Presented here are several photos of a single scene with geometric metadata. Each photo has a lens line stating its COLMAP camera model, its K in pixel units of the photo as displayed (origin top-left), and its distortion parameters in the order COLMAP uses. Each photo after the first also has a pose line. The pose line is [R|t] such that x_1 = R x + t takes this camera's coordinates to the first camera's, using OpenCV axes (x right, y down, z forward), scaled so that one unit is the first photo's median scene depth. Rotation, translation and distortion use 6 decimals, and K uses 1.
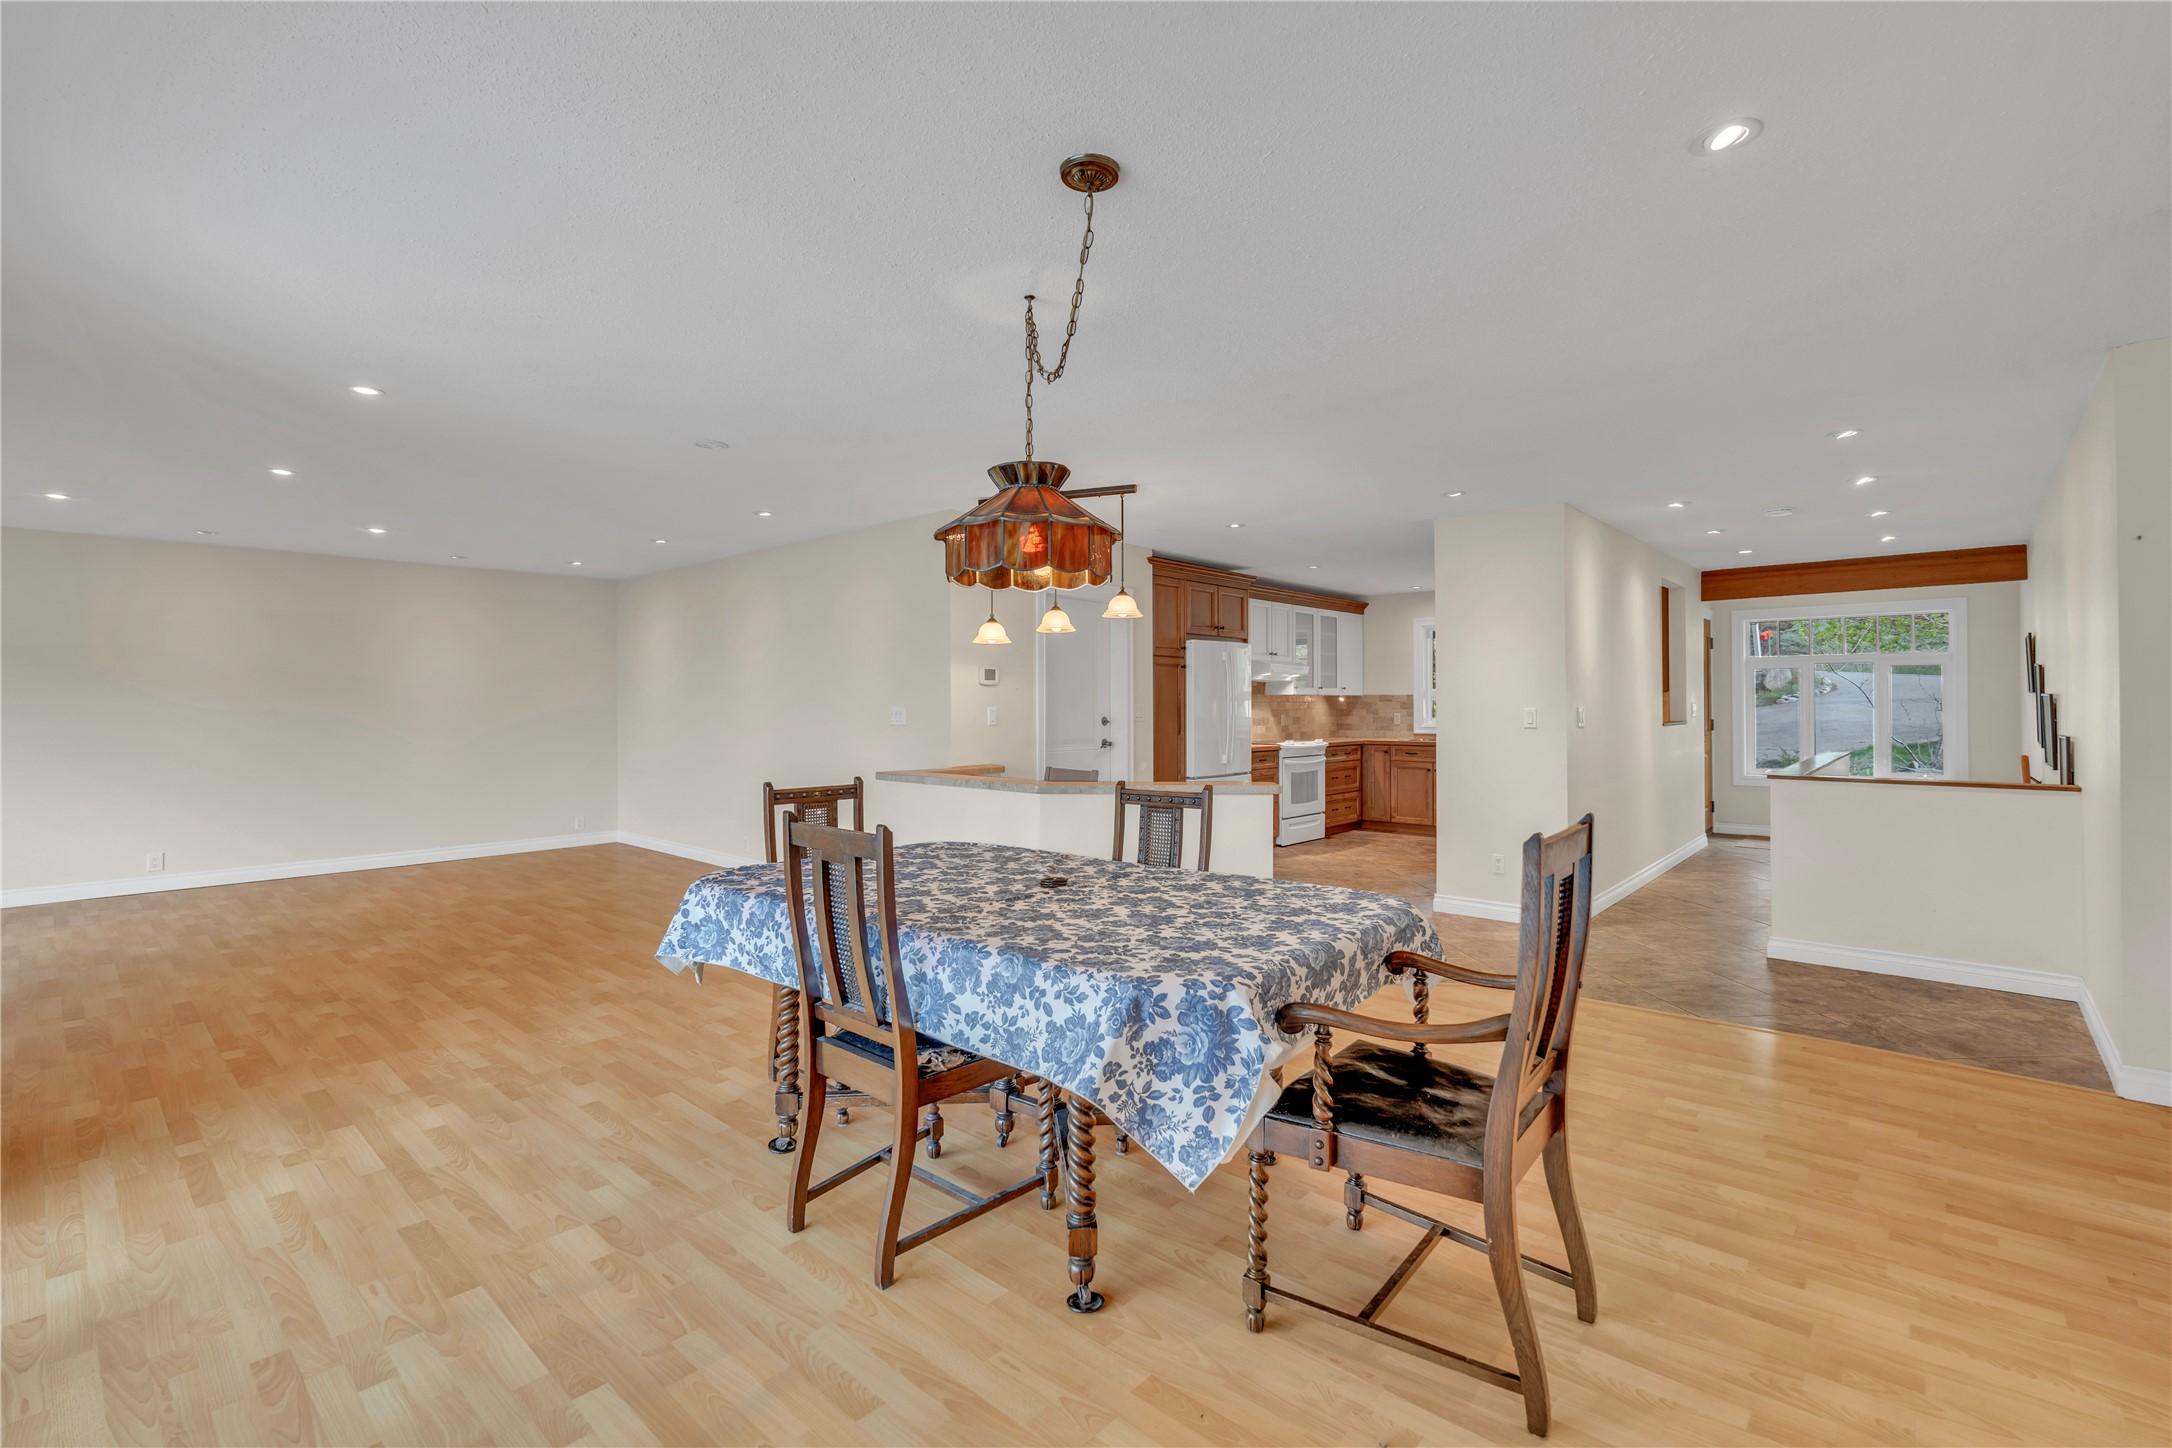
lens RADIAL K [[963.9, 0, 1087.4], [0, 963.9, 705.8], [0, 0, 1]] dist [-0.001407, 0.000212]
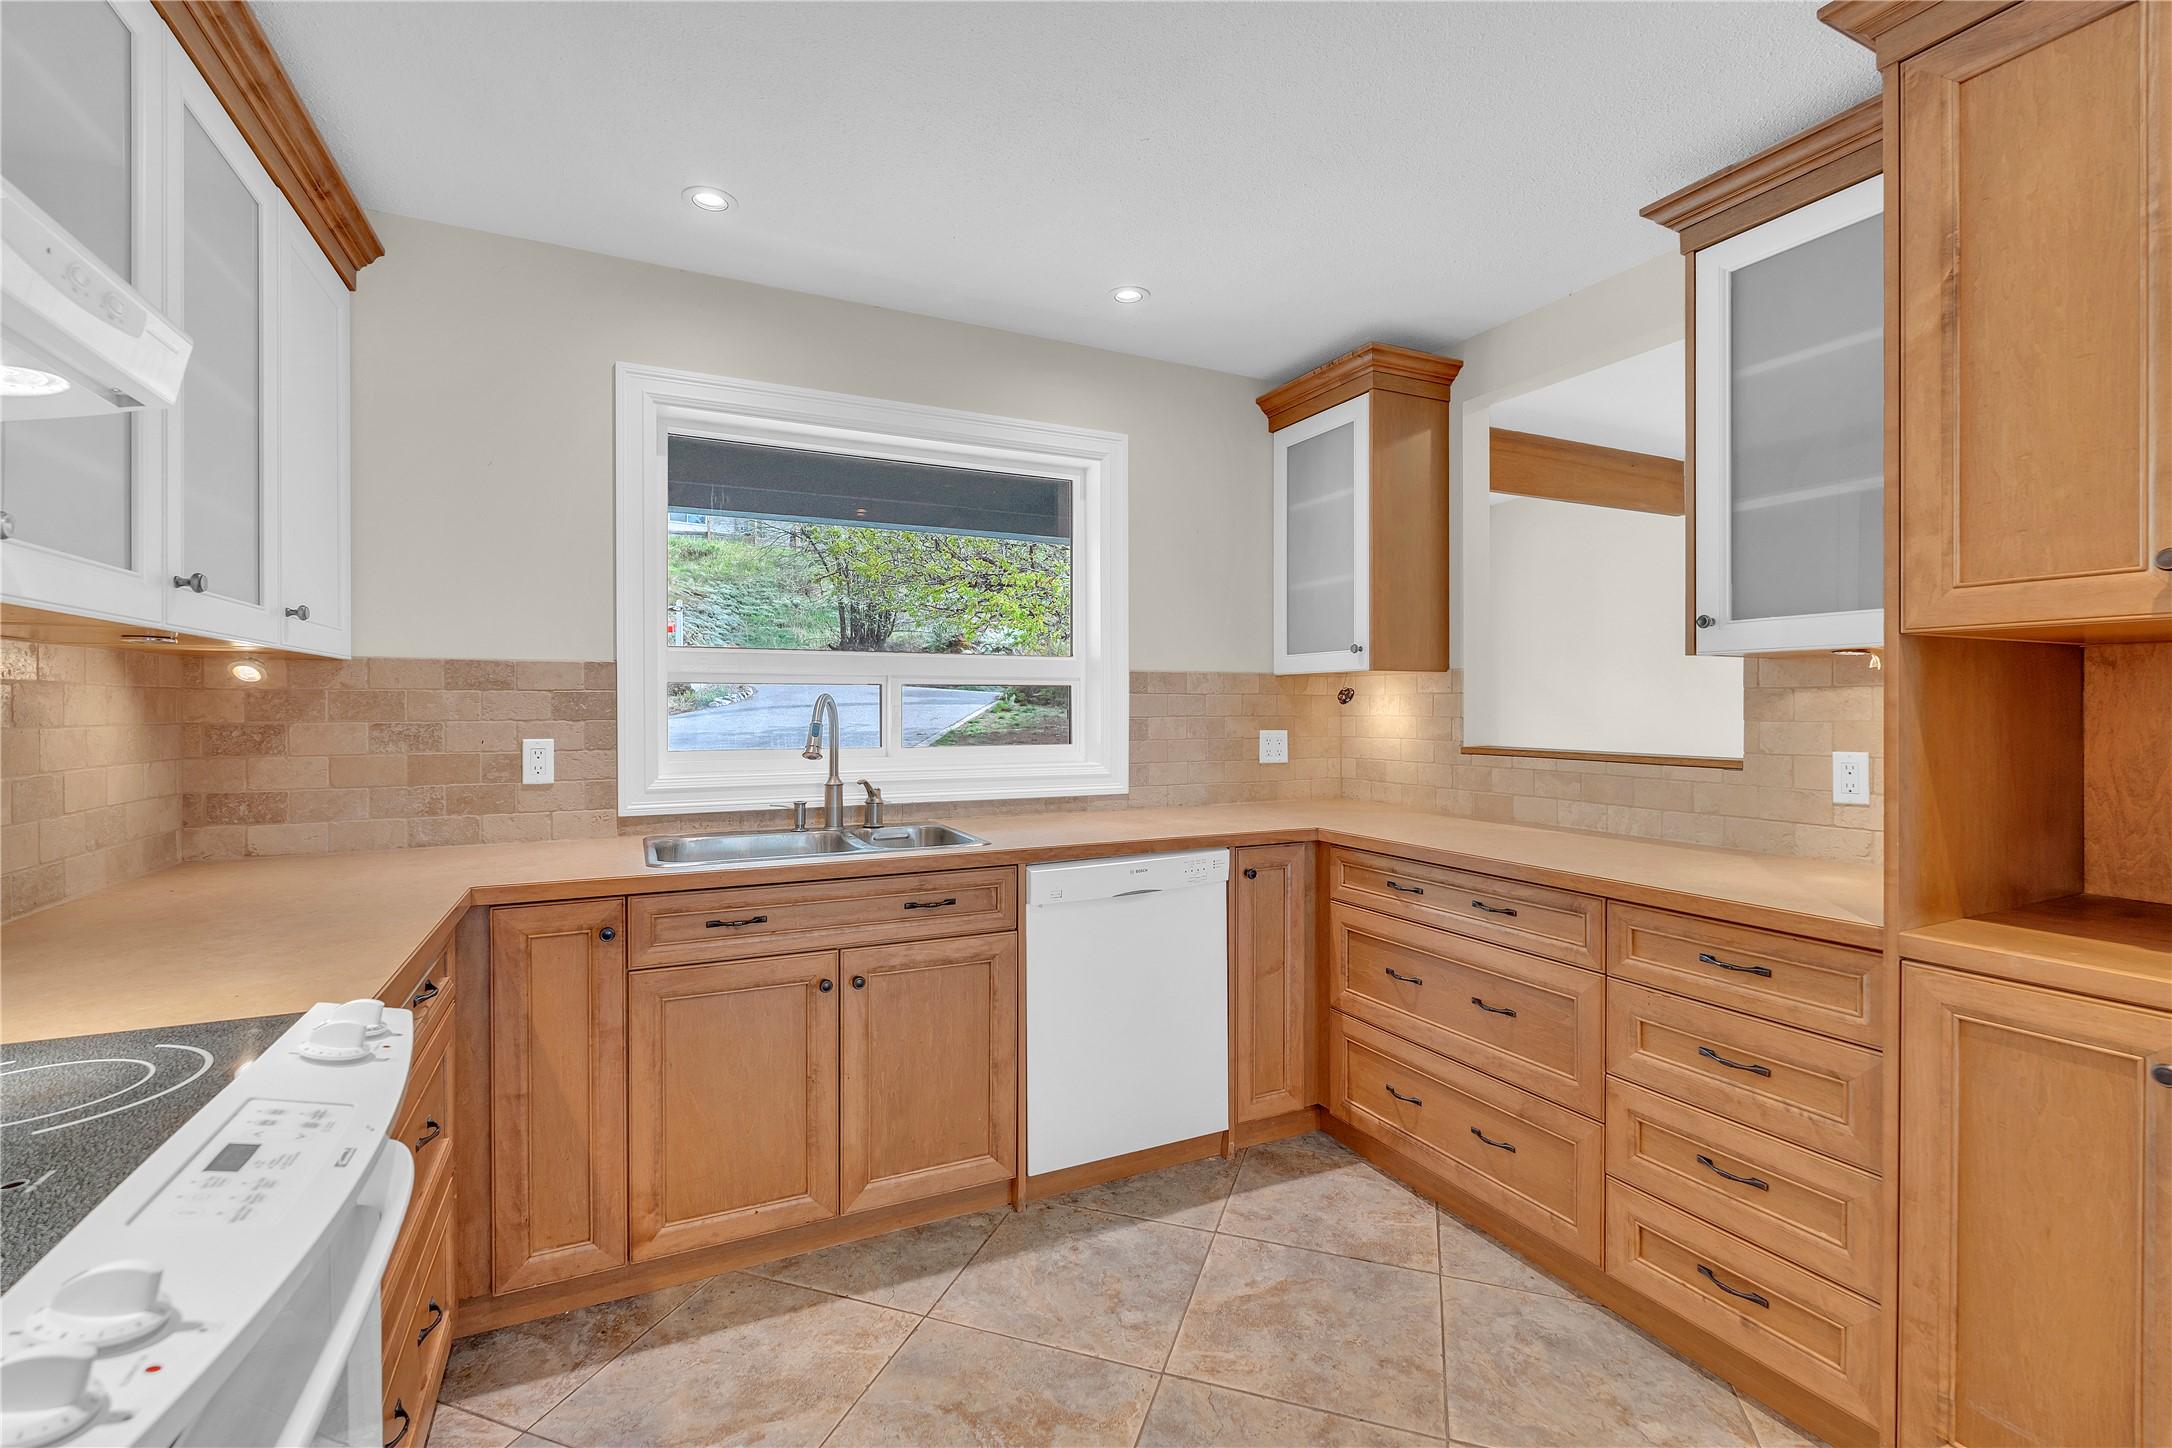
lens RADIAL K [[950.1, 0, 1085.5], [0, 950.1, 712.4], [0, 0, 1]] dist [-0.002684, -0.000644]
pose [[0.376248, -0.003739, 0.926512, 0.198401], [0.000051, 0.999992, 0.004015, 0.000651], [-0.926519, -0.001463, 0.376245, 1.015610]]
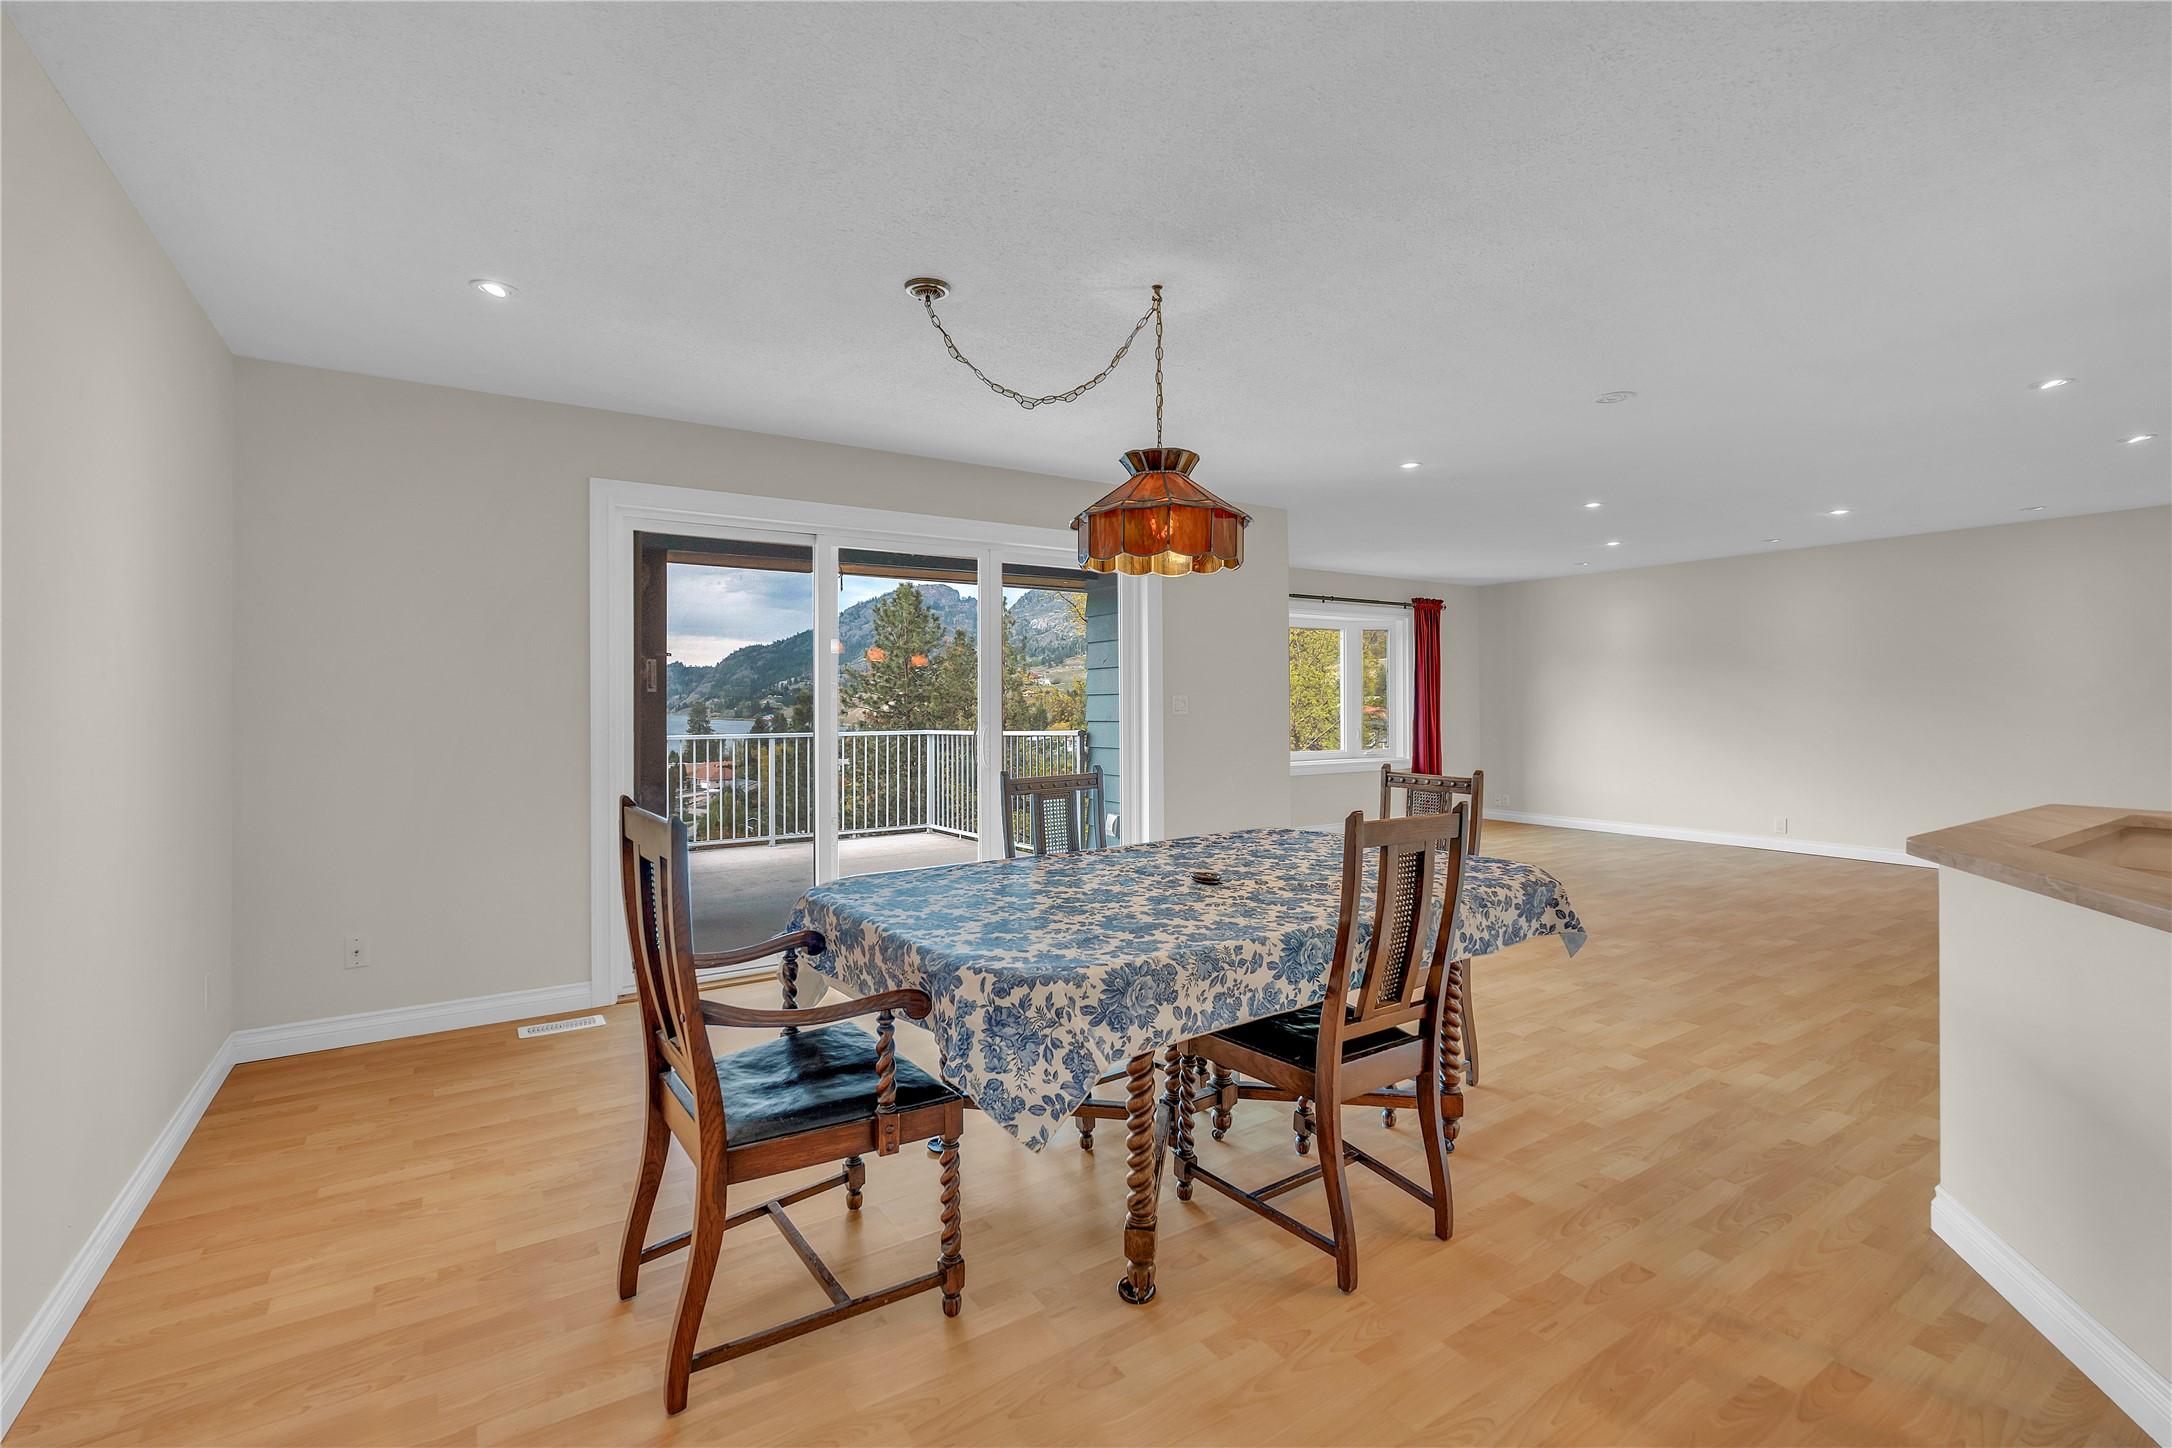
lens RADIAL K [[960.4, 0, 1092.2], [0, 960.4, 697.0], [0, 0, 1]] dist [-0.003973, -0.000326]
pose [[-0.251208, 0.002585, -0.967930, 0.313435], [0.003842, 0.999991, 0.001673, 0.002100], [0.967926, -0.003298, -0.251215, 0.400582]]
